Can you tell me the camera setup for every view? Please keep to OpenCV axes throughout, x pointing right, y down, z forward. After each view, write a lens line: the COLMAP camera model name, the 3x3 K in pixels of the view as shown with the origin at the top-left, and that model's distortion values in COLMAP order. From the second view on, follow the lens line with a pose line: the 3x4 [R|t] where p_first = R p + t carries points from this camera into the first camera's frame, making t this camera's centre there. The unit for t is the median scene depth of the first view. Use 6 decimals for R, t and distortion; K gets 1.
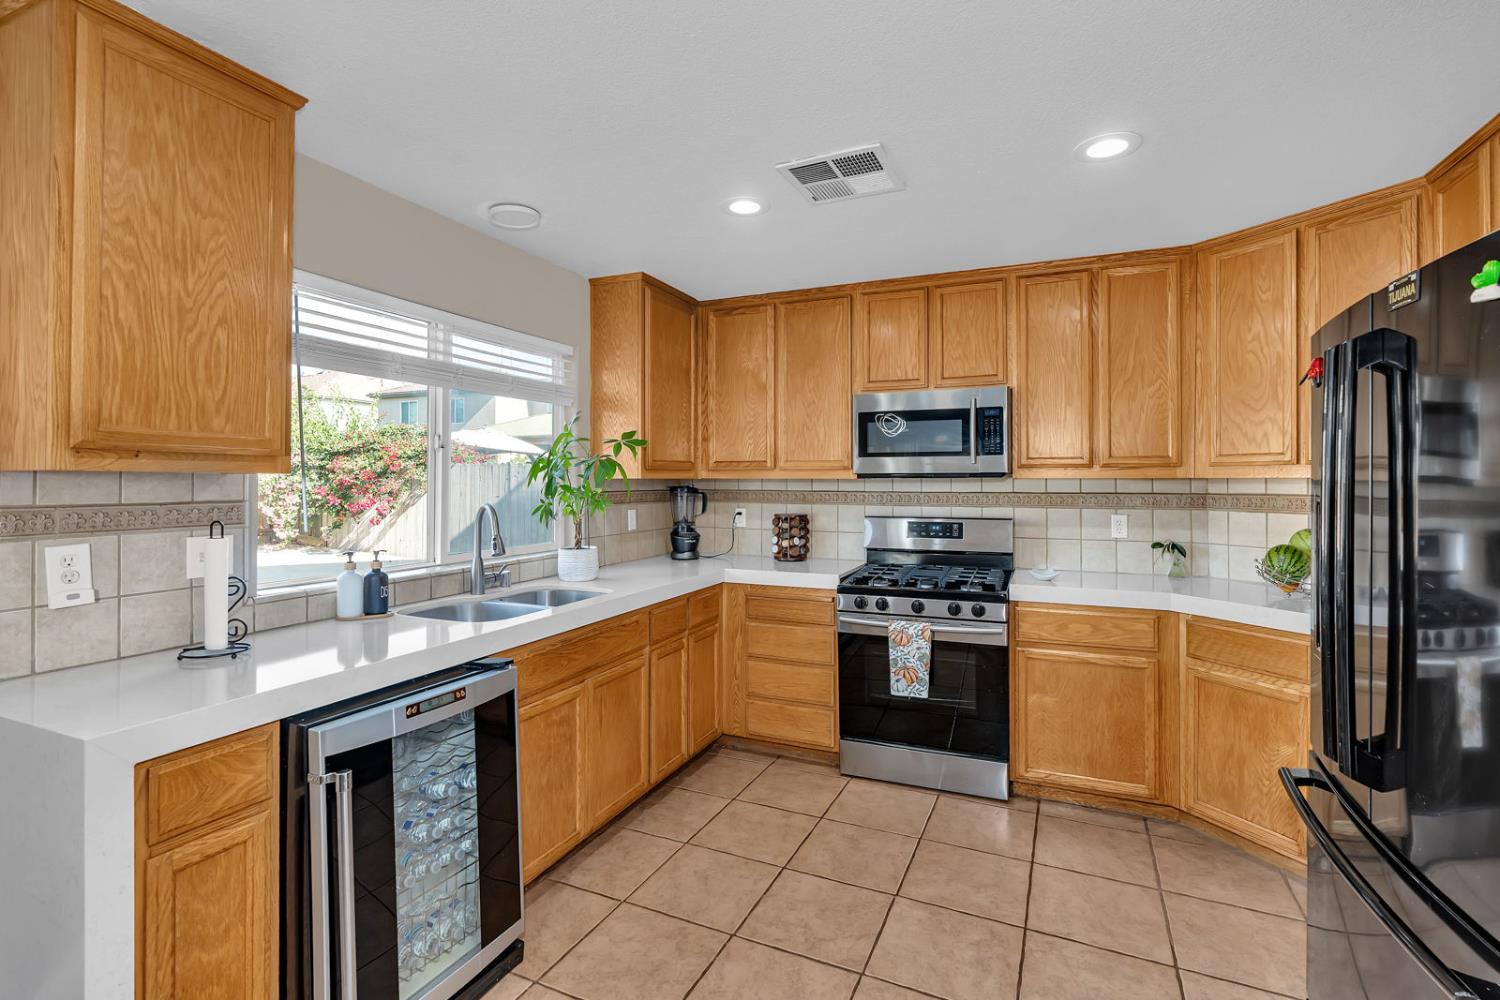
lens RADIAL K [[681.6, 0, 760.8], [0, 681.6, 471.7], [0, 0, 1]] dist [-0.011686, 0.003699]
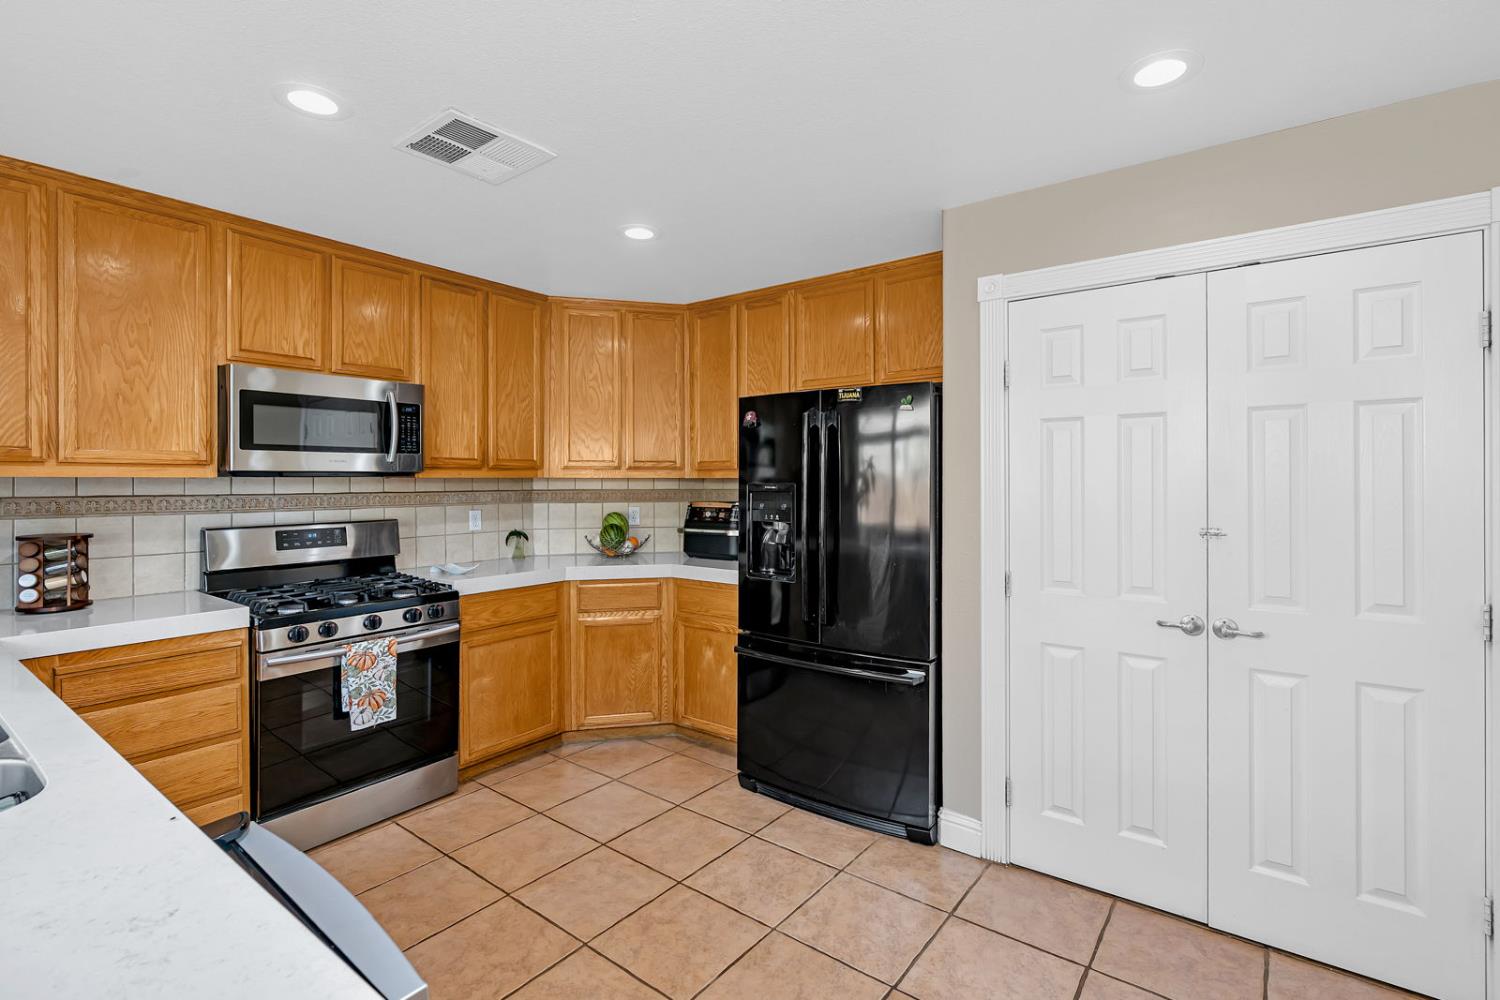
lens RADIAL K [[681.6, 0, 758.8], [0, 681.6, 475.1], [0, 0, 1]] dist [-0.011686, 0.003699]
pose [[0.227935, 0.005989, 0.973658, -0.492735], [-0.011841, 0.999924, -0.003378, 0.003692], [-0.973604, -0.010759, 0.227988, 0.298042]]
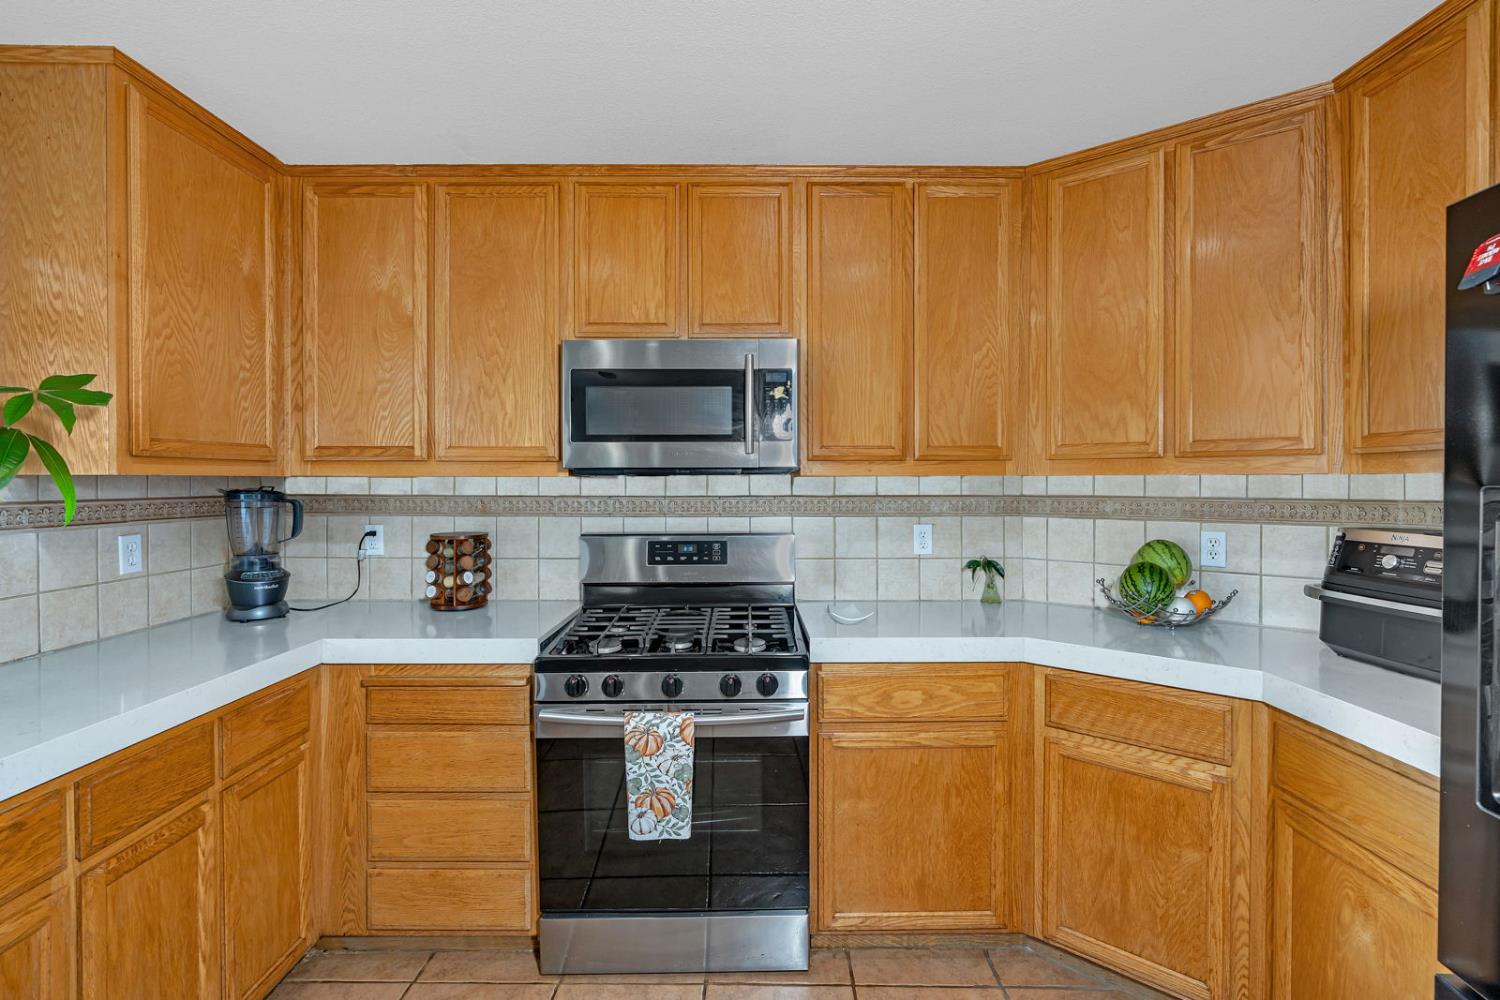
lens RADIAL K [[681.6, 0, 755.2], [0, 681.6, 485.9], [0, 0, 1]] dist [-0.011686, 0.003699]
pose [[0.917262, -0.003356, 0.398270, 0.054164], [-0.004251, 0.999825, 0.018215, 0.007923], [-0.398261, -0.018401, 0.917088, 0.396250]]
